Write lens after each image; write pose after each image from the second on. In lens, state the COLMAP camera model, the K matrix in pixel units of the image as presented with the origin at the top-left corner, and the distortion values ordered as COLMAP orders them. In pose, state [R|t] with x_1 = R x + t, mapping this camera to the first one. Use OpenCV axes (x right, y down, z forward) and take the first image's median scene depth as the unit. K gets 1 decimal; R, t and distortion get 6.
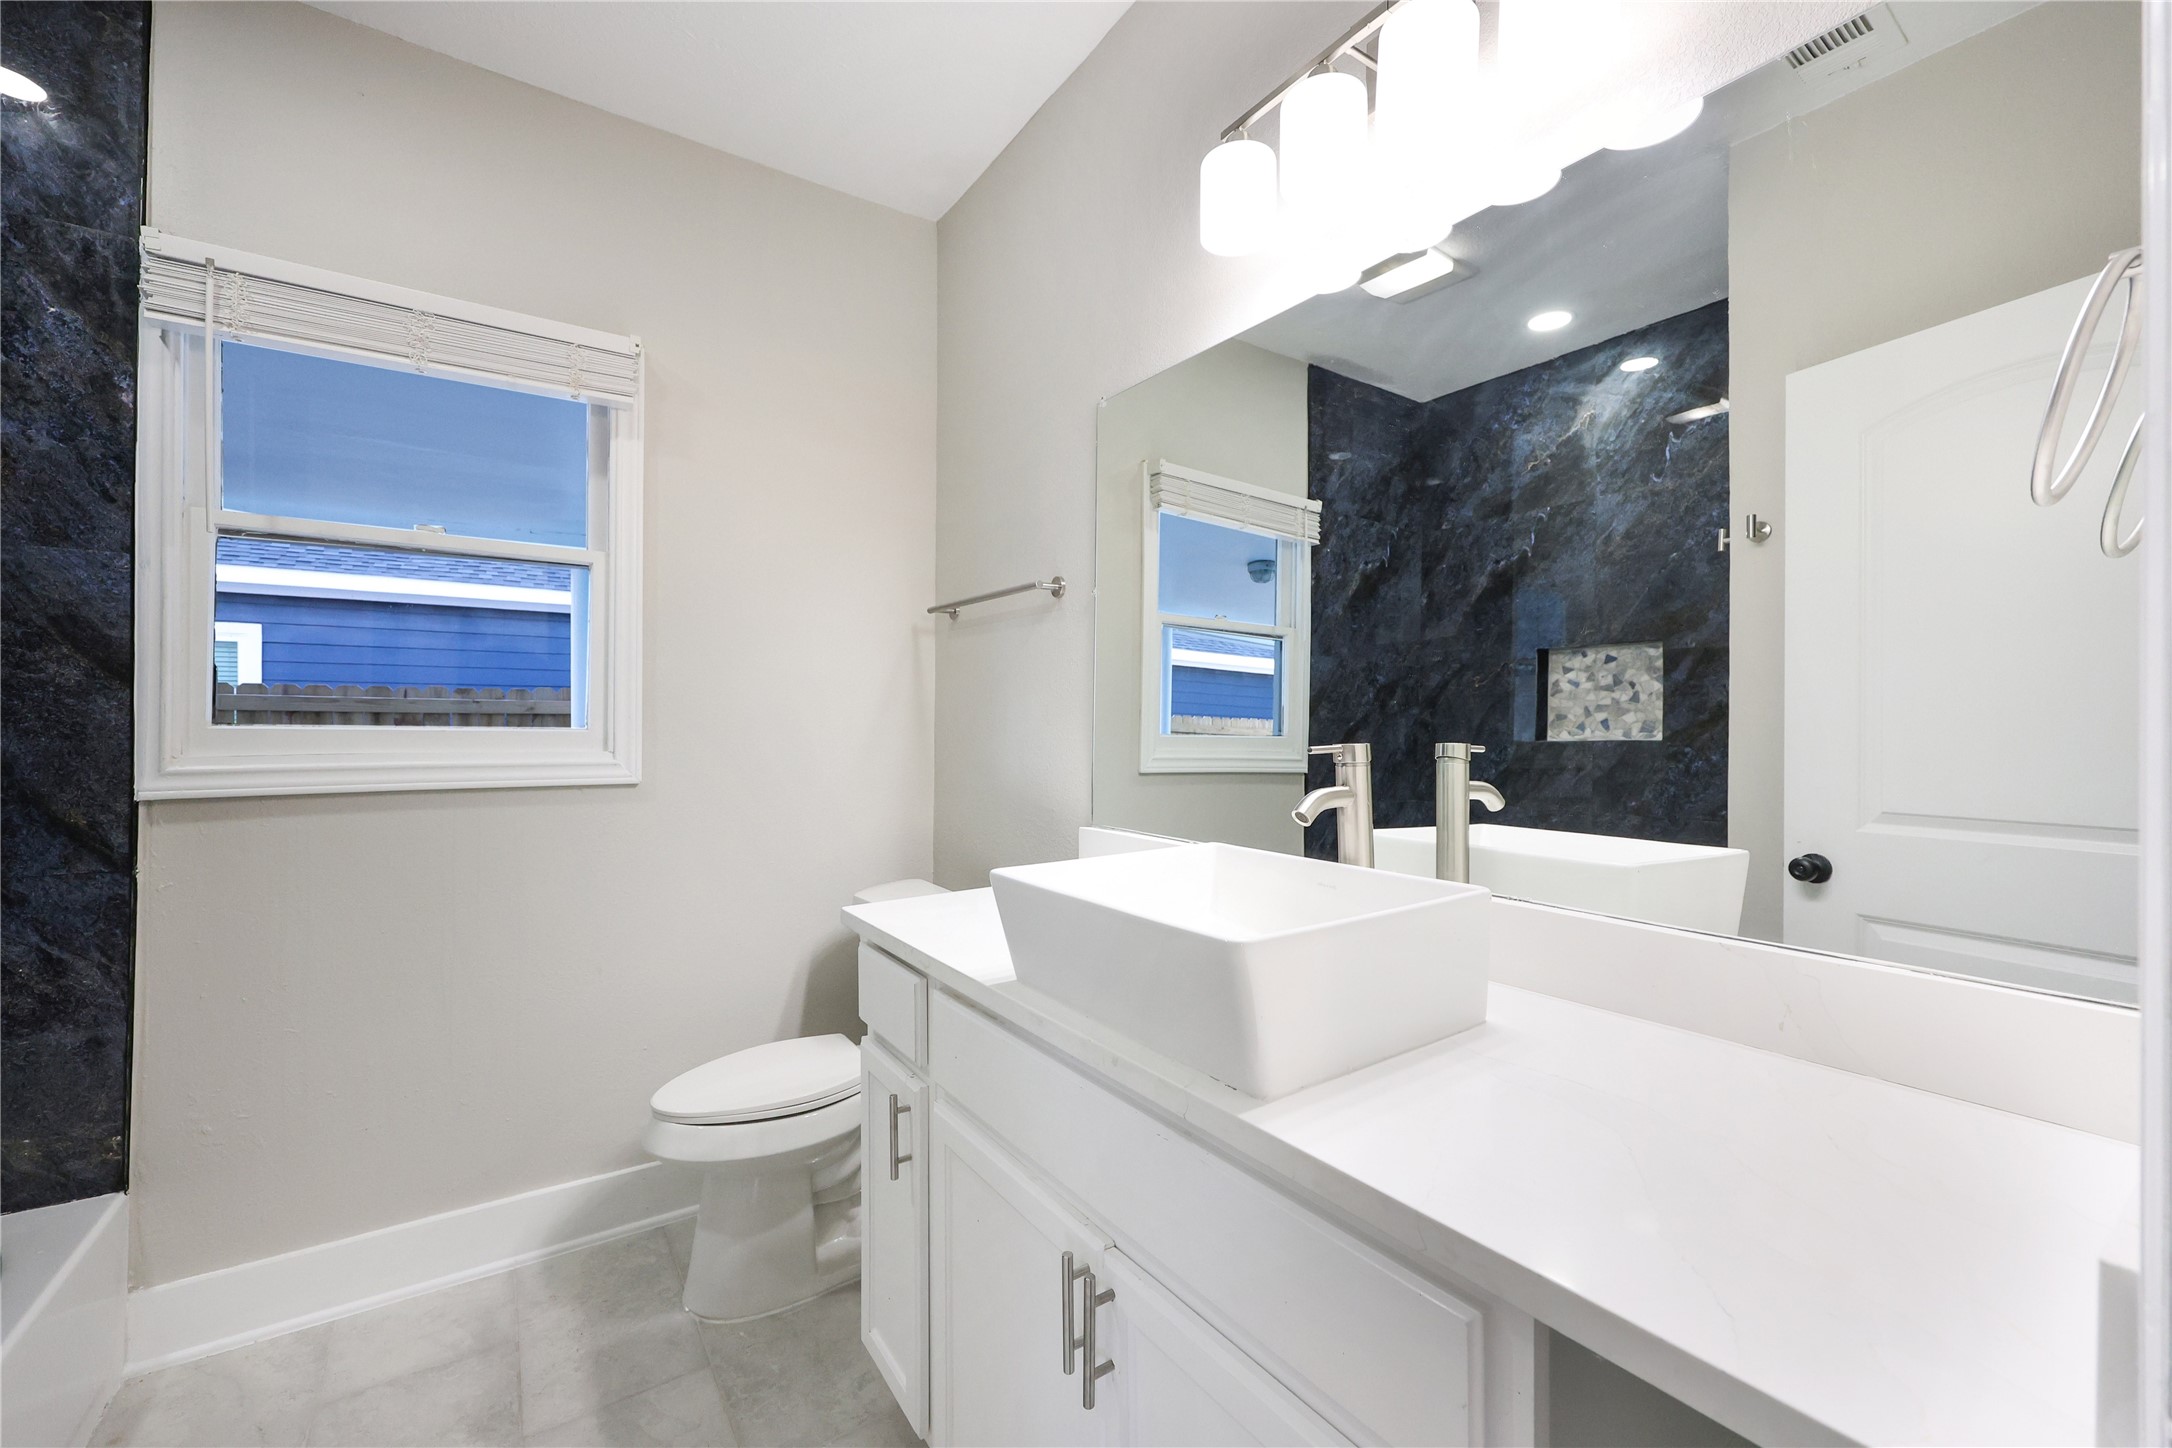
lens RADIAL K [[877.7, 0, 1088.4], [0, 877.7, 725.7], [0, 0, 1]] dist [-0.001596, -0.000523]
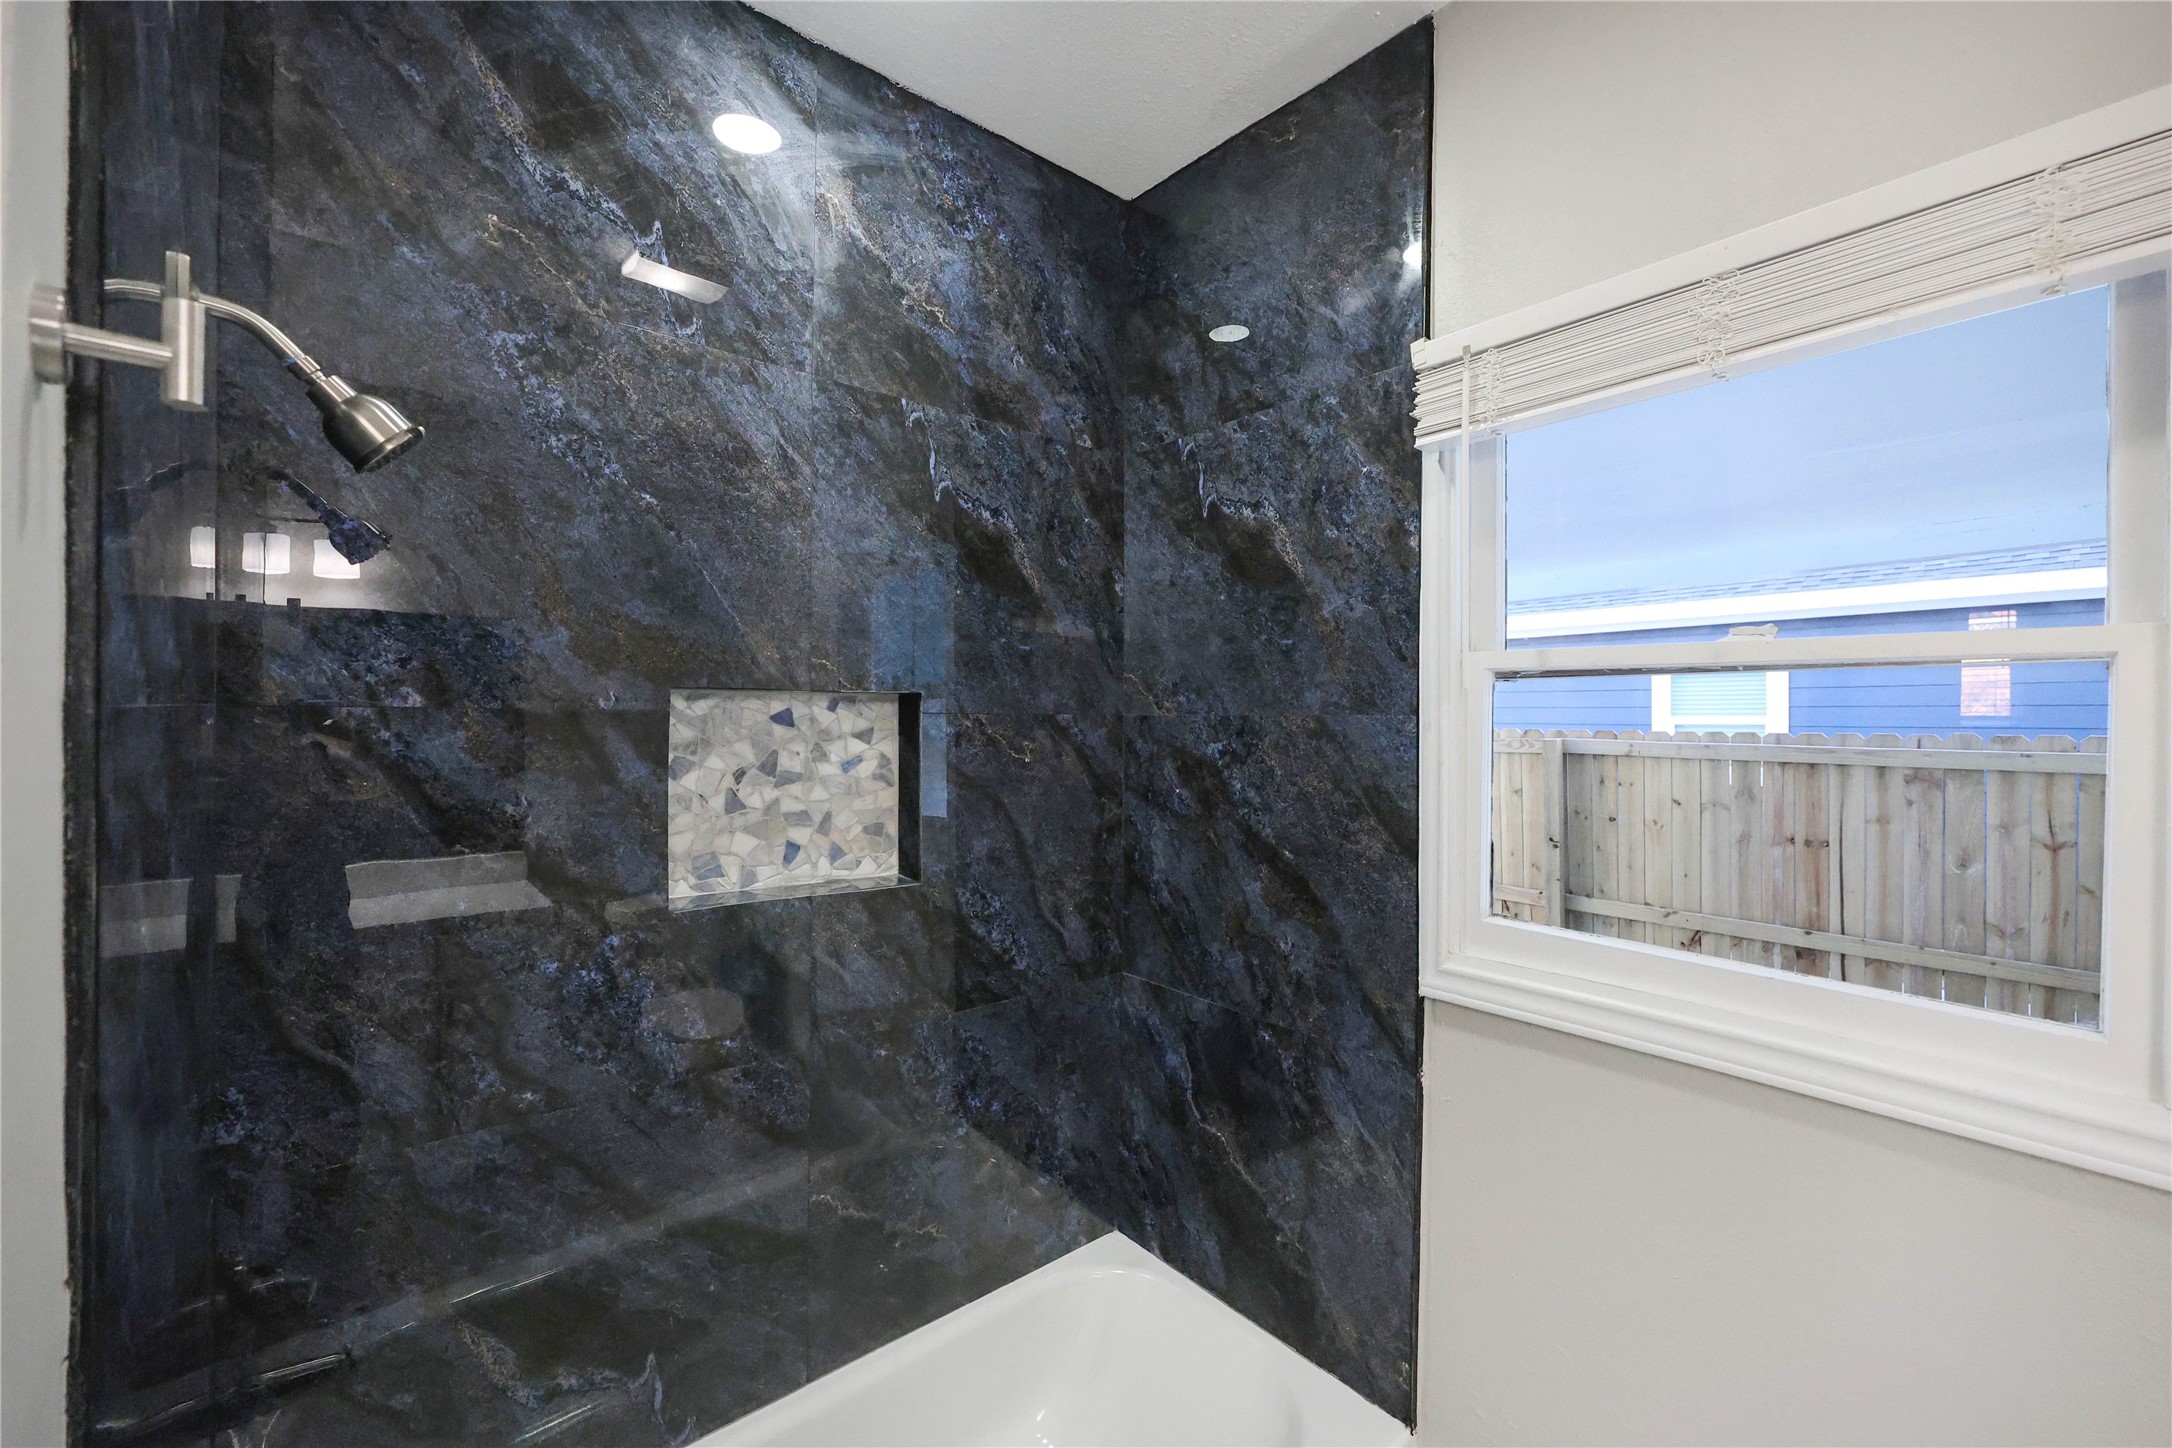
lens RADIAL K [[877.7, 0, 1087.6], [0, 877.7, 719.7], [0, 0, 1]] dist [-0.001596, -0.000523]
pose [[0.101568, 0.002299, -0.994826, -0.242898], [0.002337, 0.999994, 0.002549, -0.197386], [0.994826, -0.002584, 0.101562, 0.580992]]
